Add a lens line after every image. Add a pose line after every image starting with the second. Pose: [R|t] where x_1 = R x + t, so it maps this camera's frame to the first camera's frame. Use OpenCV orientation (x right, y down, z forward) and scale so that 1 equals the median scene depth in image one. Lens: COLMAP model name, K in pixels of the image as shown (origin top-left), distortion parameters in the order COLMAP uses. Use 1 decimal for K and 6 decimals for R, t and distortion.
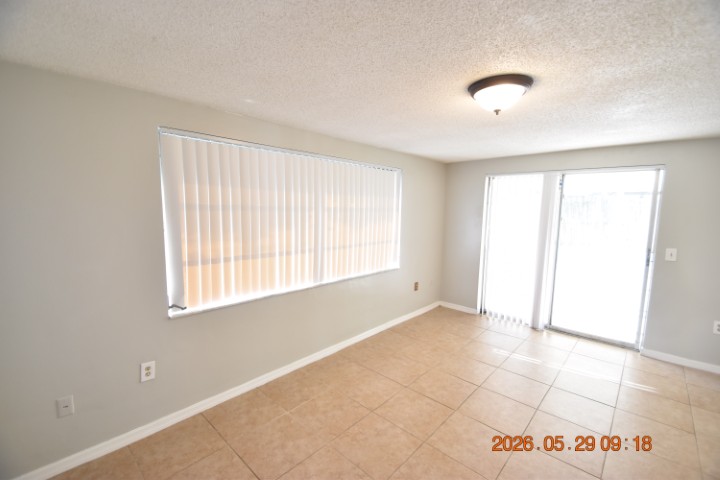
lens RADIAL K [[314.9, 0, 359.1], [0, 314.9, 243.1], [0, 0, 1]] dist [0.019939, -0.019941]
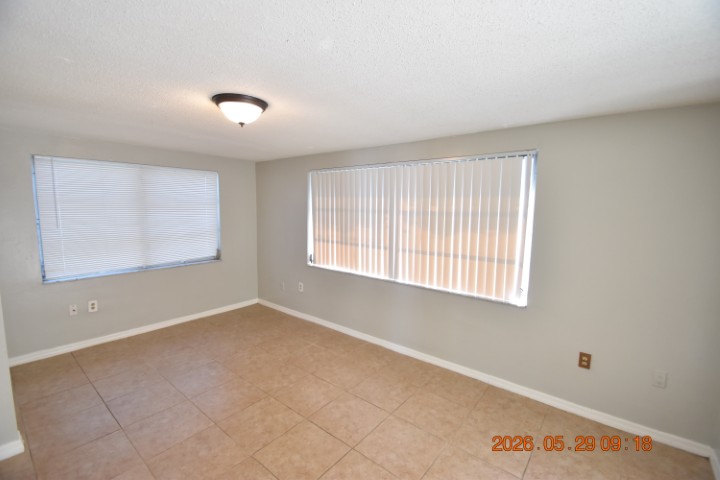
lens RADIAL K [[314.9, 0, 359.1], [0, 314.9, 243.1], [0, 0, 1]] dist [0.019939, -0.019941]
pose [[0.063535, 0.099207, -0.993036, 0.990591], [-0.126741, 0.987792, 0.090574, -0.087089], [0.989899, 0.120104, 0.075333, 0.831177]]
